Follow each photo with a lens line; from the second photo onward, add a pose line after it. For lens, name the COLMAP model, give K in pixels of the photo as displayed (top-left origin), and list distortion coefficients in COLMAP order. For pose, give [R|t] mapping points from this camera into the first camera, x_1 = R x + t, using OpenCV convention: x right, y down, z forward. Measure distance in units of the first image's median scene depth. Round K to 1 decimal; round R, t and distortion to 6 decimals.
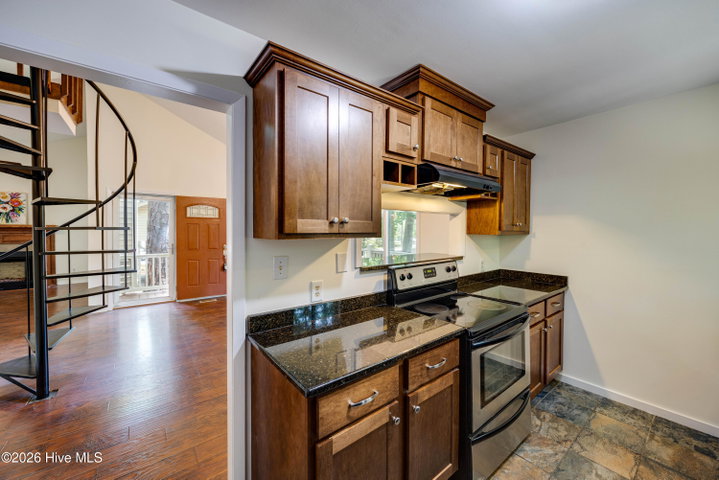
lens RADIAL K [[273.0, 0, 355.0], [0, 273.0, 235.4], [0, 0, 1]] dist [-0.003545, -0.000226]
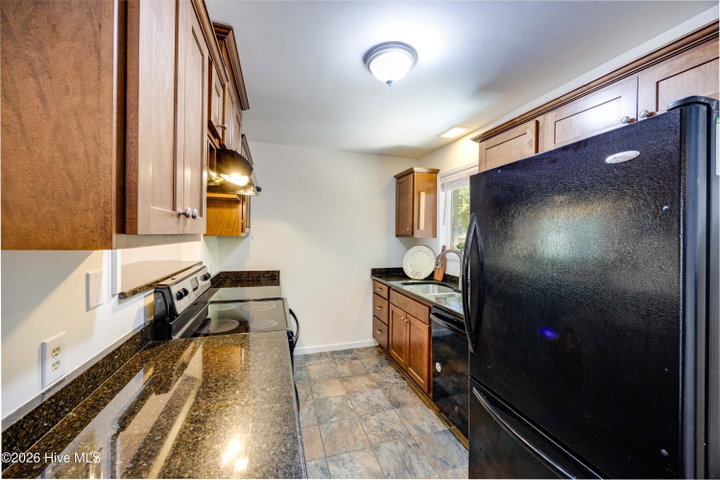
lens RADIAL K [[273.3, 0, 358.4], [0, 273.3, 236.8], [0, 0, 1]] dist [-0.003545, -0.000226]
pose [[0.340626, 0.000555, 0.940199, -0.342152], [-0.002875, 0.999996, 0.000451, -0.002734], [-0.940195, -0.002857, 0.340626, 0.314740]]
